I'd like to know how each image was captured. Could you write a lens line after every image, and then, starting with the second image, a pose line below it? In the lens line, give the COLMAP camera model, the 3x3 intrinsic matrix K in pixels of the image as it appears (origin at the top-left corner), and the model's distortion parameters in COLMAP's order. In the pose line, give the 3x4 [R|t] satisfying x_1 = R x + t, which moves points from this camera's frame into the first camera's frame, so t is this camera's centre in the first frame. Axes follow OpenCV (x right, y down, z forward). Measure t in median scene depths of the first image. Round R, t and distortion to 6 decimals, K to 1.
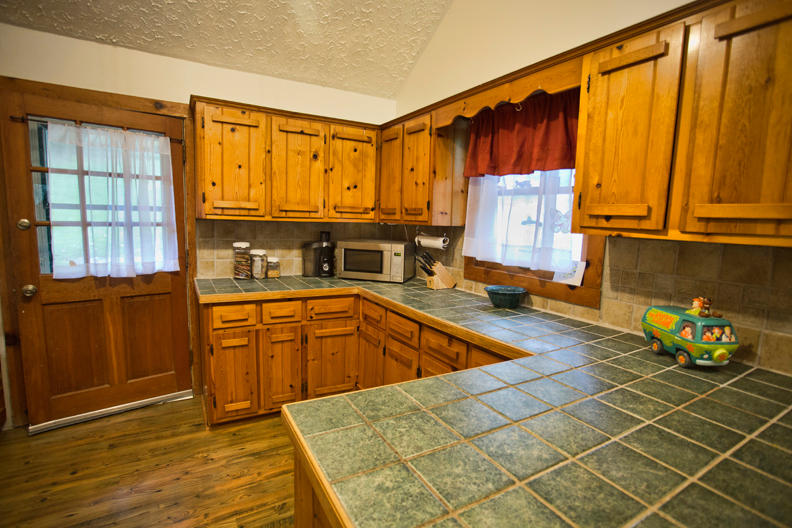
lens RADIAL K [[382.9, 0, 393.5], [0, 382.9, 267.9], [0, 0, 1]] dist [-0.067408, 0.024221]
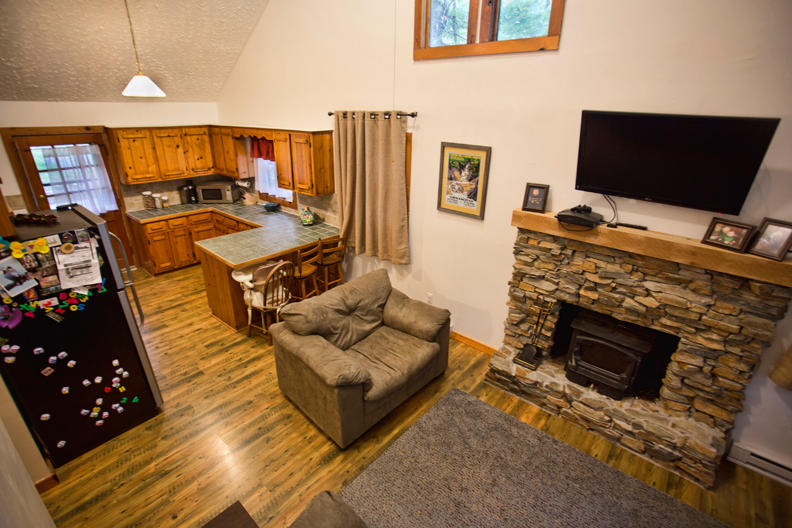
lens RADIAL K [[382.9, 0, 395.0], [0, 382.9, 265.5], [0, 0, 1]] dist [-0.067408, 0.024221]
pose [[0.944041, -0.143338, 0.297053, 0.229060], [0.056544, 0.957631, 0.282392, -0.196025], [-0.324944, -0.249793, 0.912148, -1.502339]]
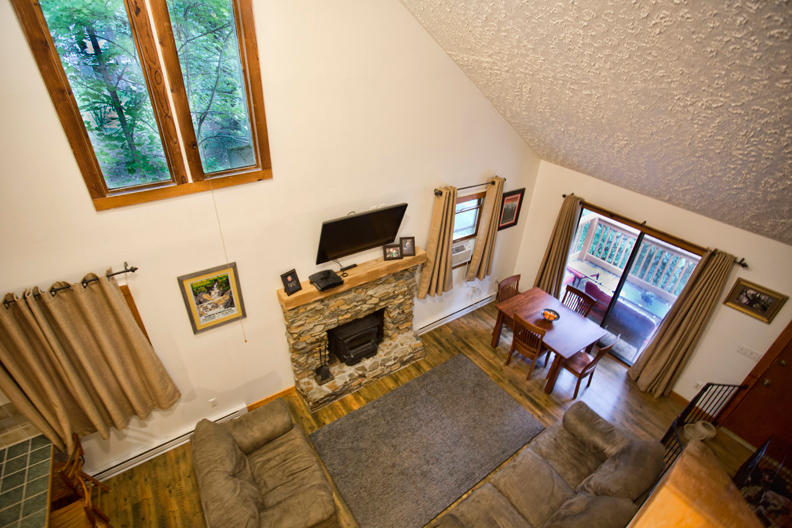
lens RADIAL K [[382.9, 0, 396.9], [0, 382.9, 268.7], [0, 0, 1]] dist [-0.067408, 0.024221]
pose [[-0.078466, -0.566399, 0.820387, -0.231431], [0.083509, 0.816298, 0.571563, -0.937974], [-0.993413, 0.113357, -0.016752, -0.887352]]
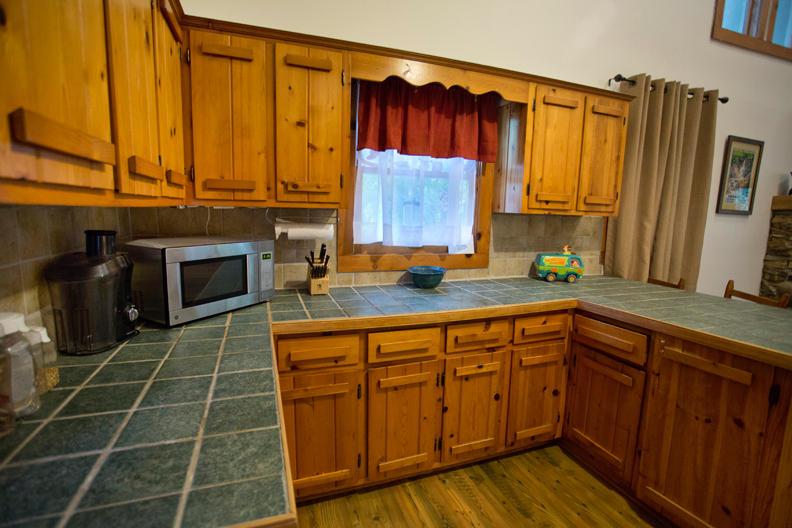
lens RADIAL K [[382.9, 0, 396.3], [0, 382.9, 266.5], [0, 0, 1]] dist [-0.067408, 0.024221]
pose [[0.183487, -0.173308, 0.967624, -0.616239], [0.106564, 0.982042, 0.155683, -0.104239], [-0.977229, 0.074548, 0.198660, 0.754597]]
